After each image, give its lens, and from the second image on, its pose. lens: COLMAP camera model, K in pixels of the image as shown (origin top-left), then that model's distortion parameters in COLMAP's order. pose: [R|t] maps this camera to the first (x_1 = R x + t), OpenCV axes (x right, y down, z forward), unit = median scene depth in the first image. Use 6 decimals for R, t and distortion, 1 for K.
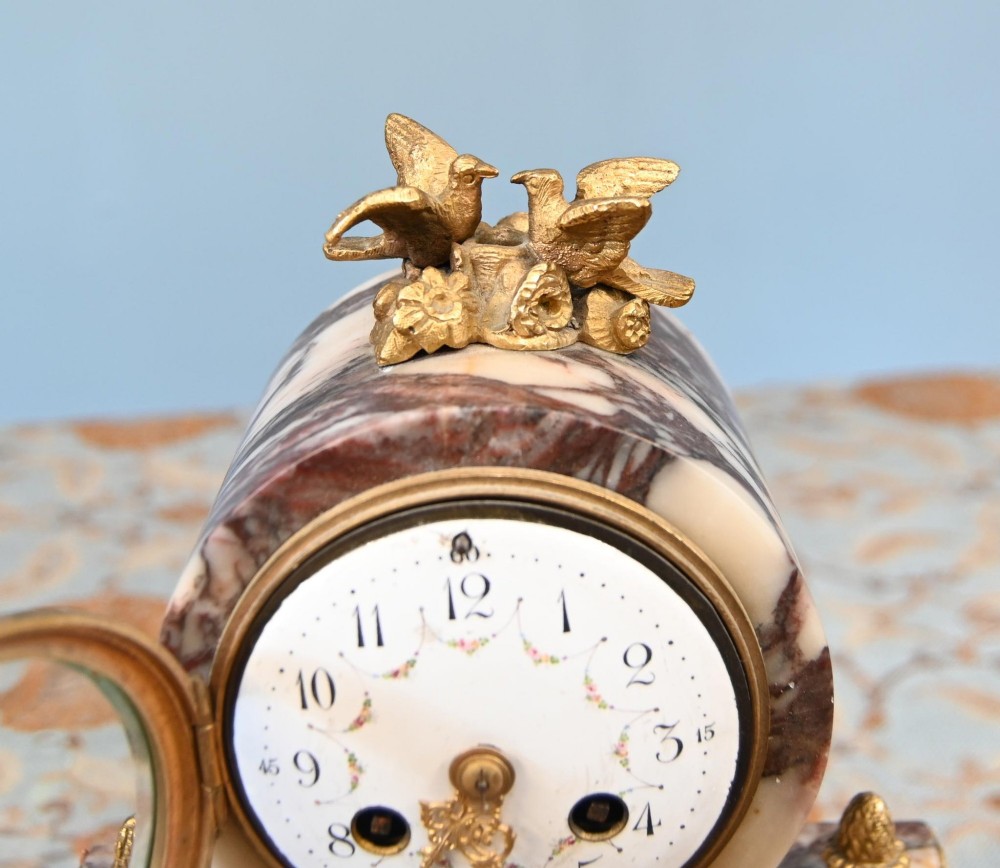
lens RADIAL K [[1459.7, 0, 503.5], [0, 1459.7, 281.4], [0, 0, 1]] dist [0.010005, -0.039182]
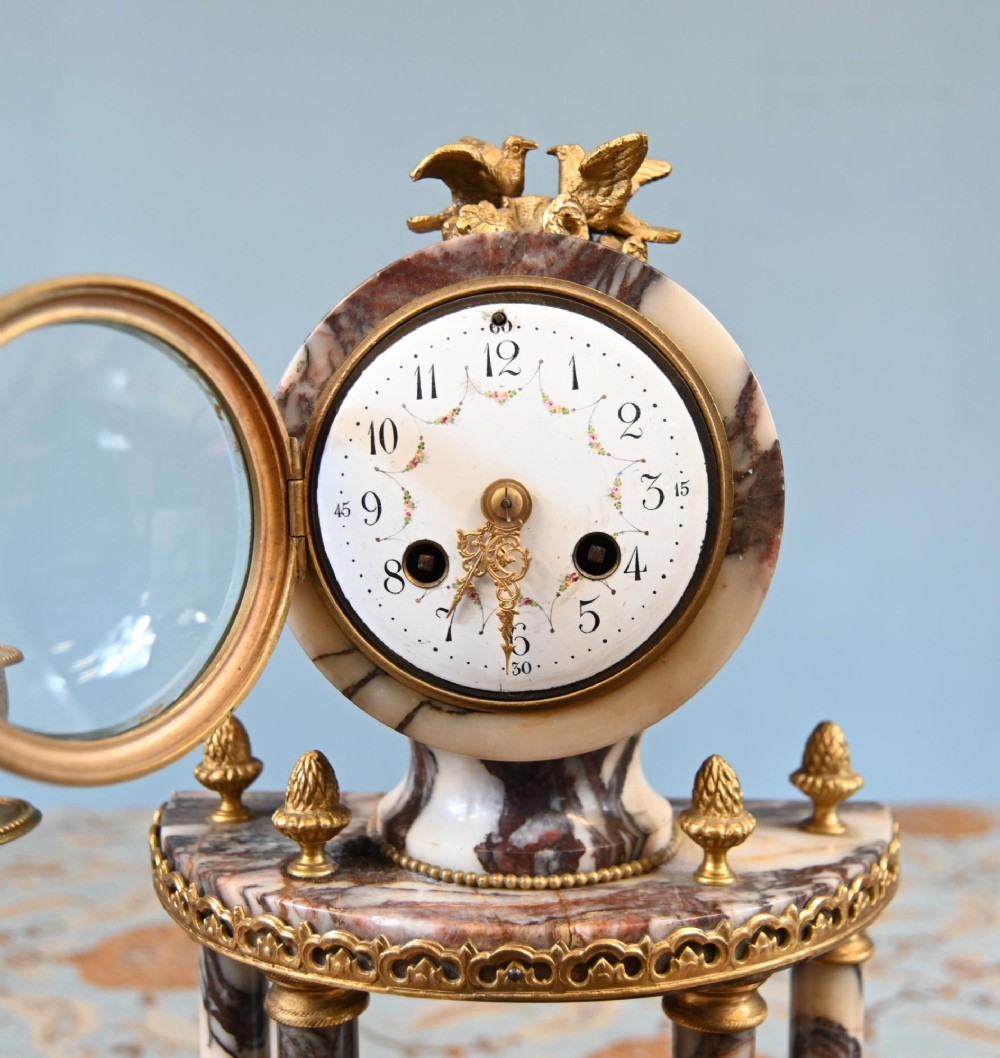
lens RADIAL K [[1246.6, 0, 500.0], [0, 1246.6, 529.0], [0, 0, 1]] dist [-0.007865, -0.014060]
pose [[0.998315, 0.034490, -0.046656, 0.029003], [-0.044566, 0.970732, -0.235994, 0.569932], [0.037151, 0.237675, 0.970634, -0.057714]]
